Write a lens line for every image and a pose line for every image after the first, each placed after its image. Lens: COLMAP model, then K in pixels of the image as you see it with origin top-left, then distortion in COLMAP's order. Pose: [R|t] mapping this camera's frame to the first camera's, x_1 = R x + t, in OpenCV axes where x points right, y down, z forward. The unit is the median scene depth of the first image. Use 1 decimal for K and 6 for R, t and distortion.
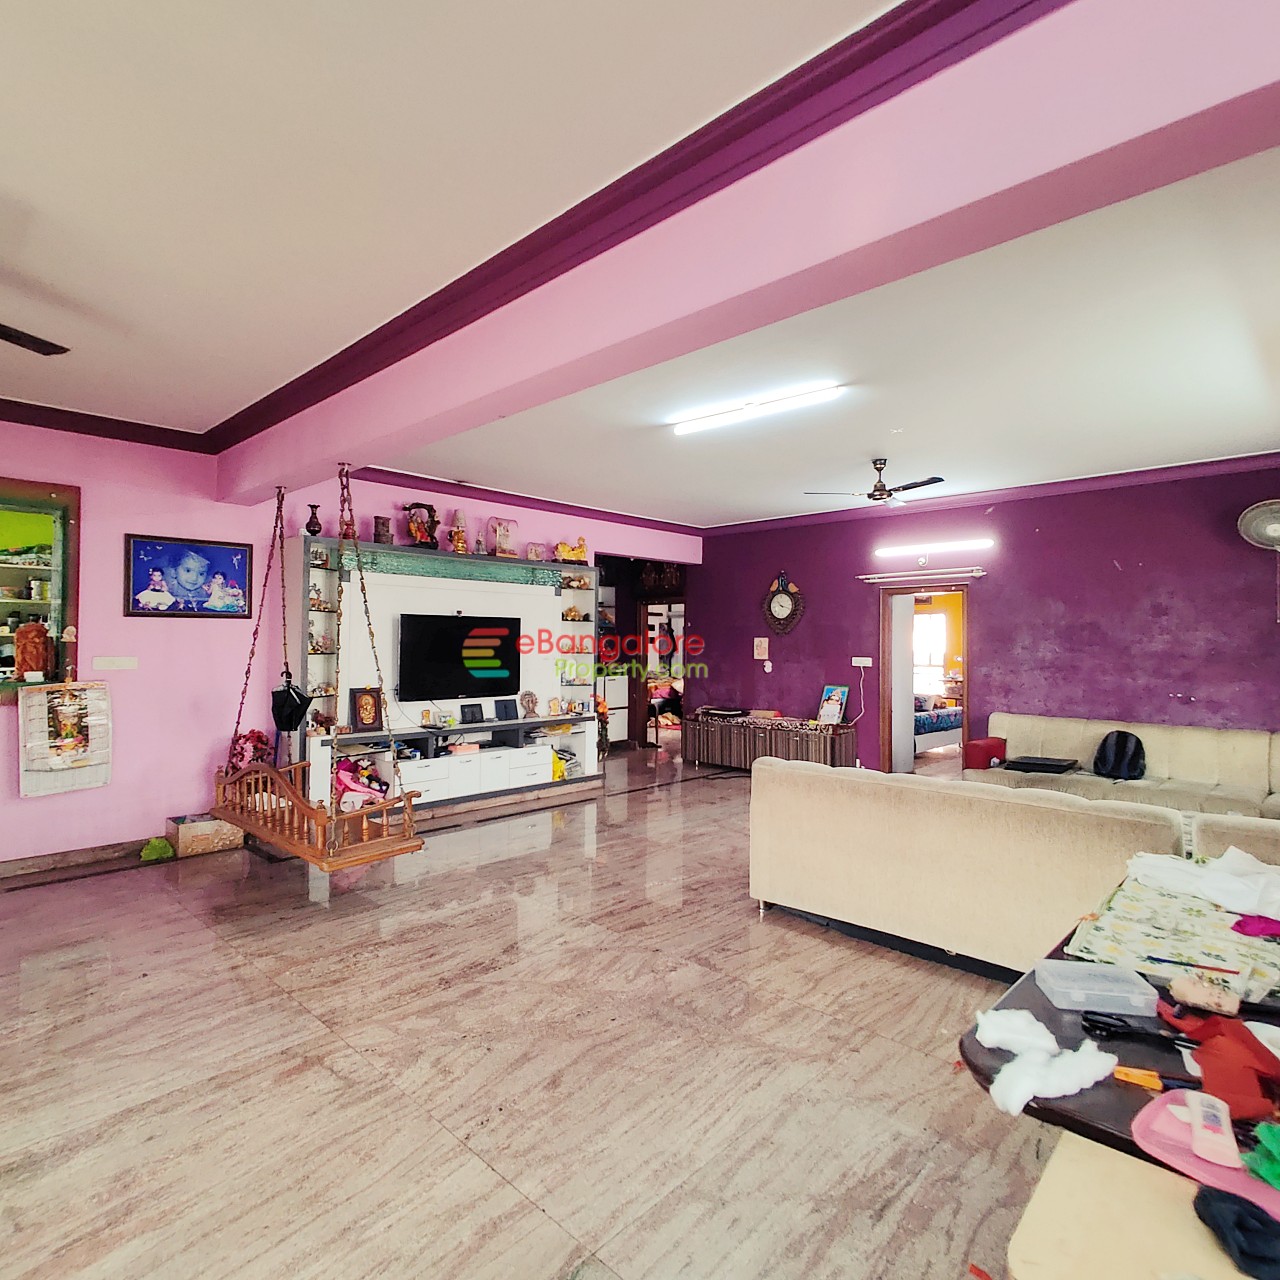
lens RADIAL K [[745.6, 0, 636.1], [0, 745.6, 641.5], [0, 0, 1]] dist [0.002861, 0.000896]
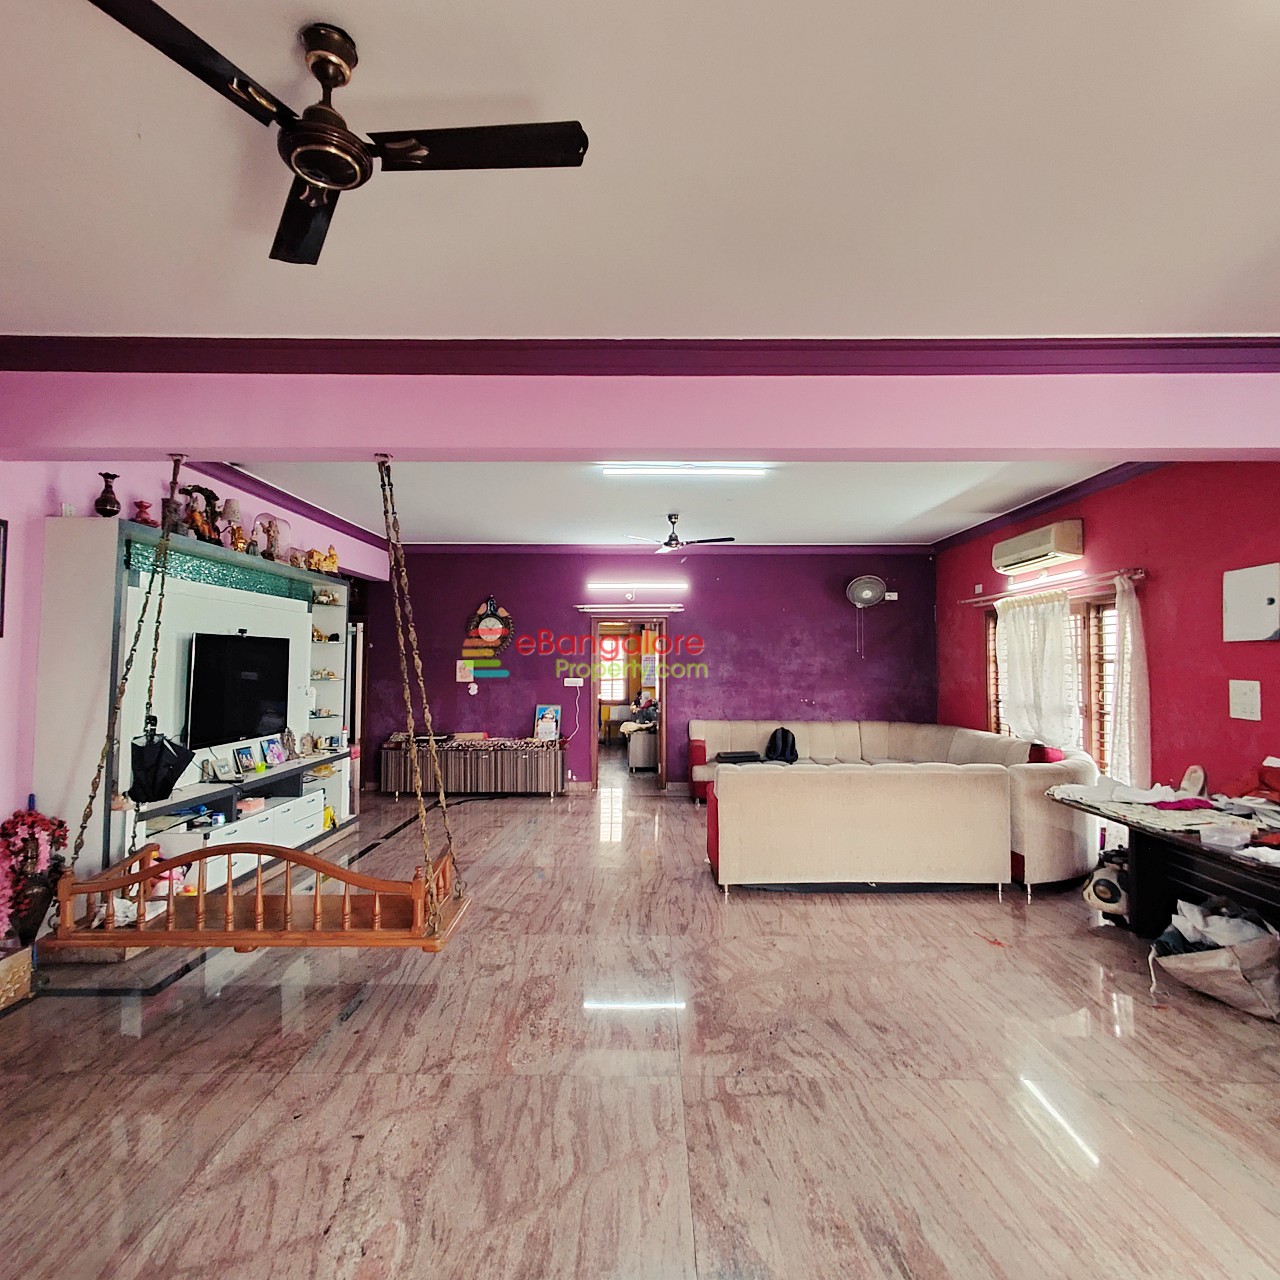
lens RADIAL K [[753.5, 0, 645.2], [0, 753.5, 644.2], [0, 0, 1]] dist [0.001830, 0.000870]
pose [[0.722401, 0.012405, 0.691363, -0.516626], [0.000953, 0.999820, -0.018936, -0.010590], [-0.691474, 0.014339, 0.722259, 0.143571]]
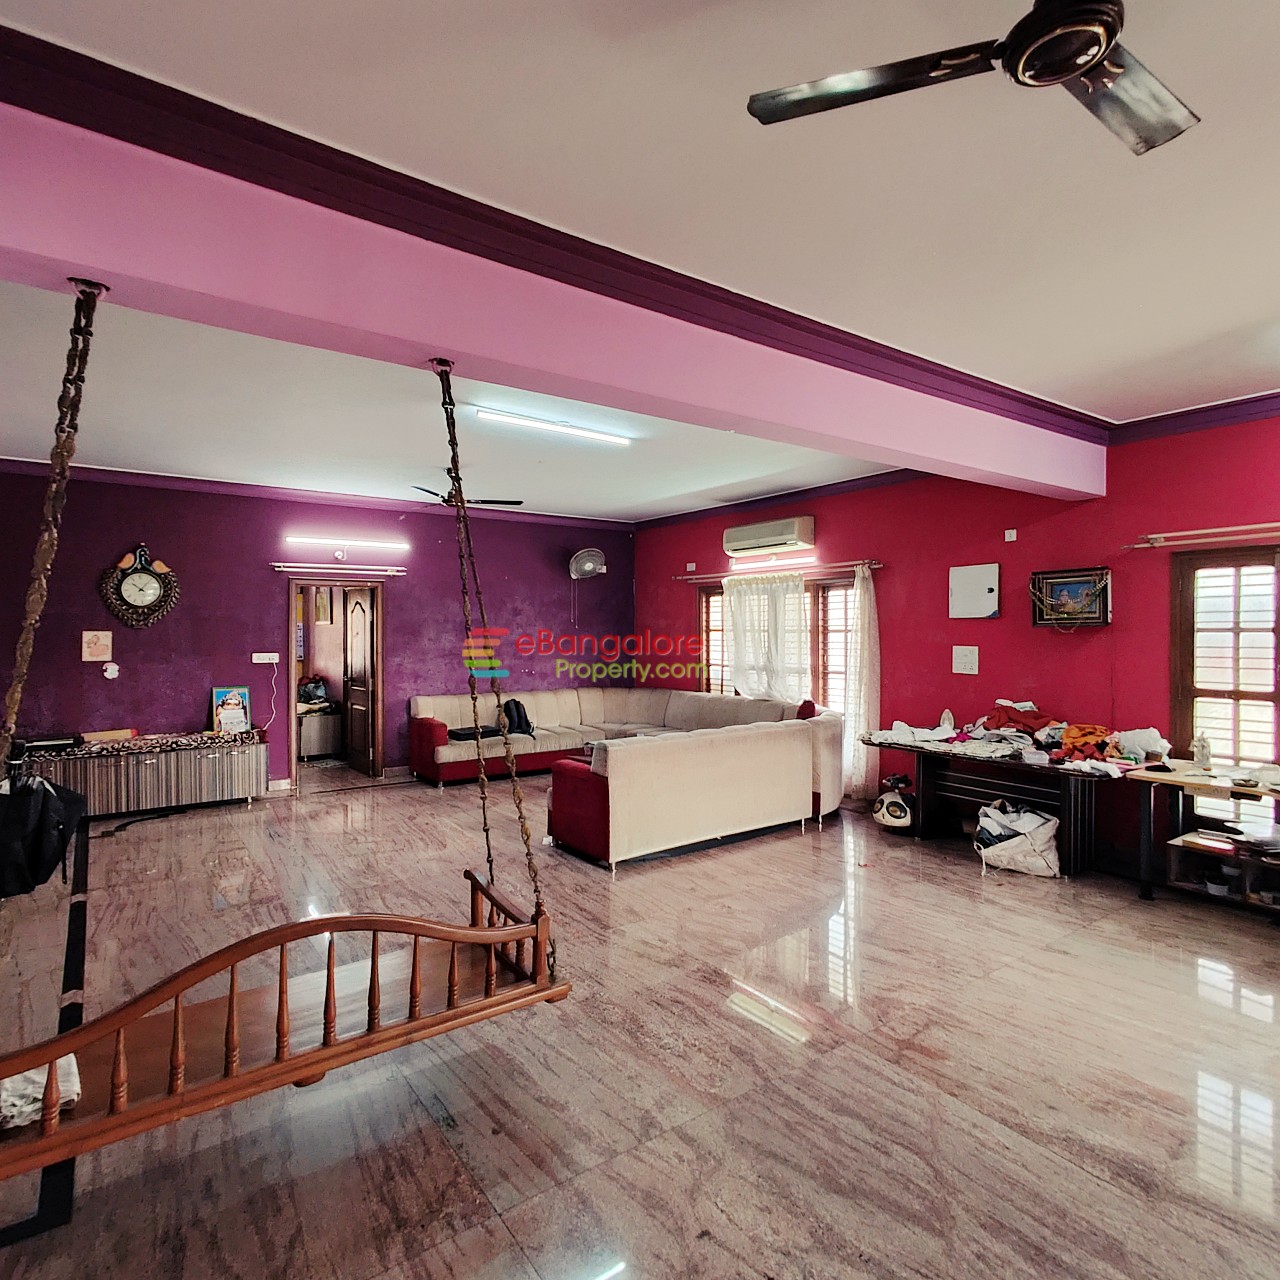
lens RADIAL K [[751.0, 0, 649.9], [0, 751.0, 636.9], [0, 0, 1]] dist [-0.000247, 0.002357]
pose [[0.170673, -0.016243, 0.985194, -0.659404], [-0.000467, 0.999863, 0.016566, -0.017544], [-0.985328, -0.003287, 0.170642, 0.502154]]
